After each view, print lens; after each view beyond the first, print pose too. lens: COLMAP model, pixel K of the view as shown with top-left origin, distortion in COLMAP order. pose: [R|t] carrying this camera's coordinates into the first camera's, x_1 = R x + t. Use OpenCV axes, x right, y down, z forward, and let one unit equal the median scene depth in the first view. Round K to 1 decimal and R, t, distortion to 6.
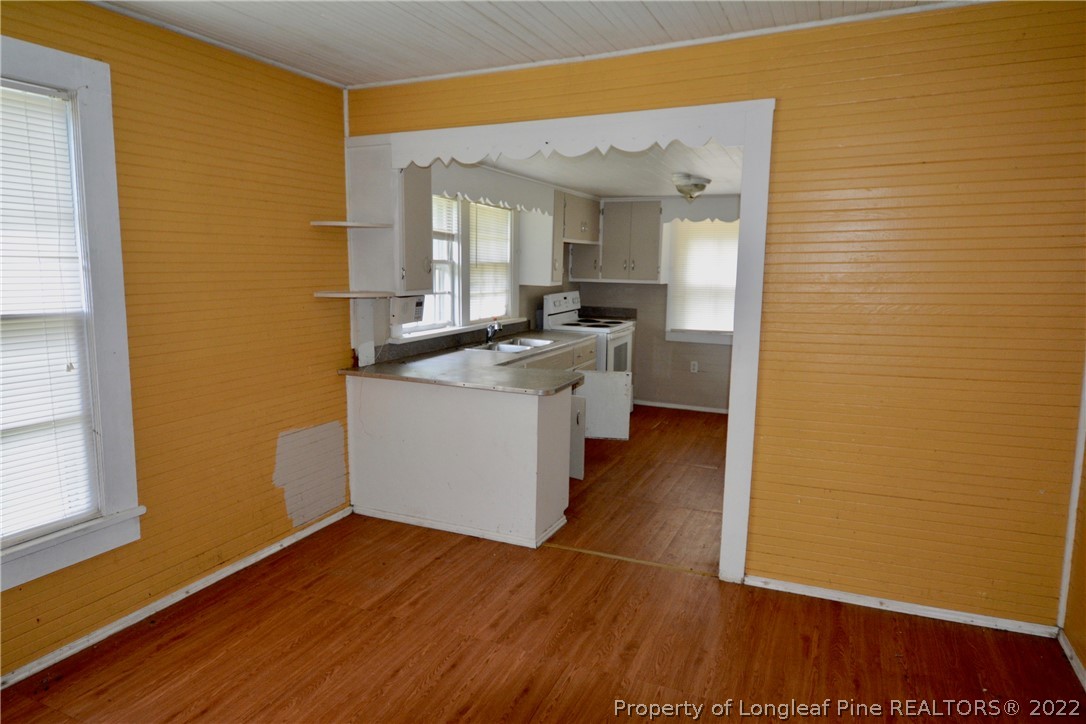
lens RADIAL K [[684.1, 0, 544.0], [0, 684.1, 350.8], [0, 0, 1]] dist [0.030565, 0.000017]
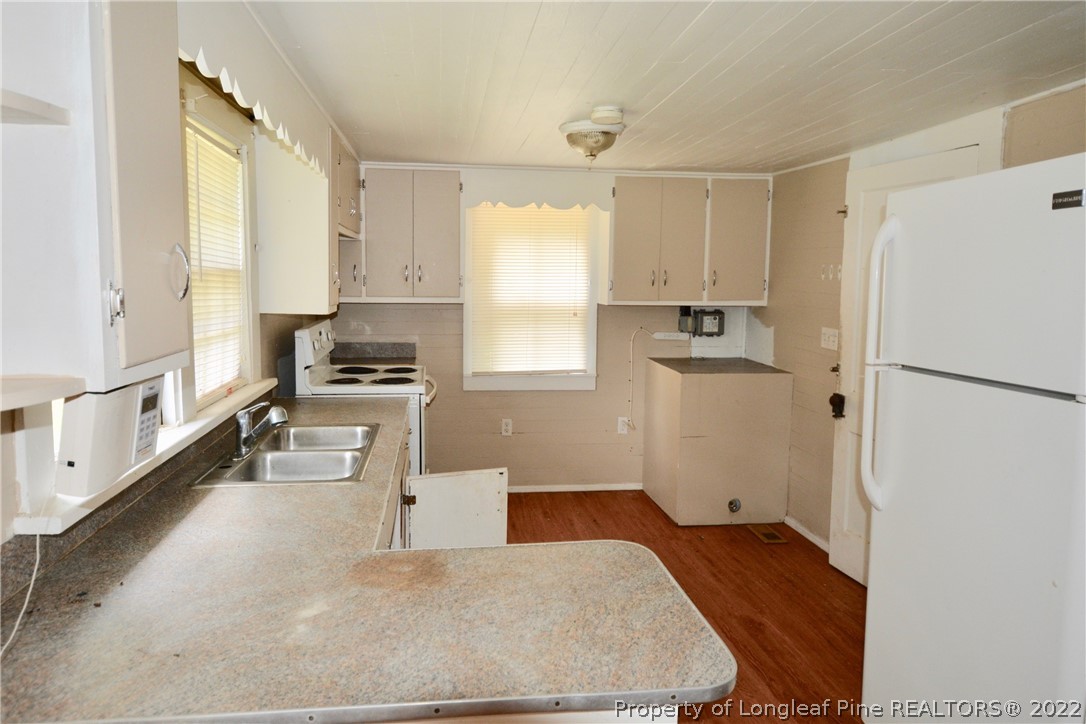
lens RADIAL K [[742.1, 0, 539.4], [0, 742.1, 339.0], [0, 0, 1]] dist [-0.001983, 0.000312]
pose [[0.854440, -0.047764, 0.517351, -0.128462], [0.065388, 0.997734, -0.015878, -0.050739], [-0.515420, 0.047396, 0.855626, 0.393563]]
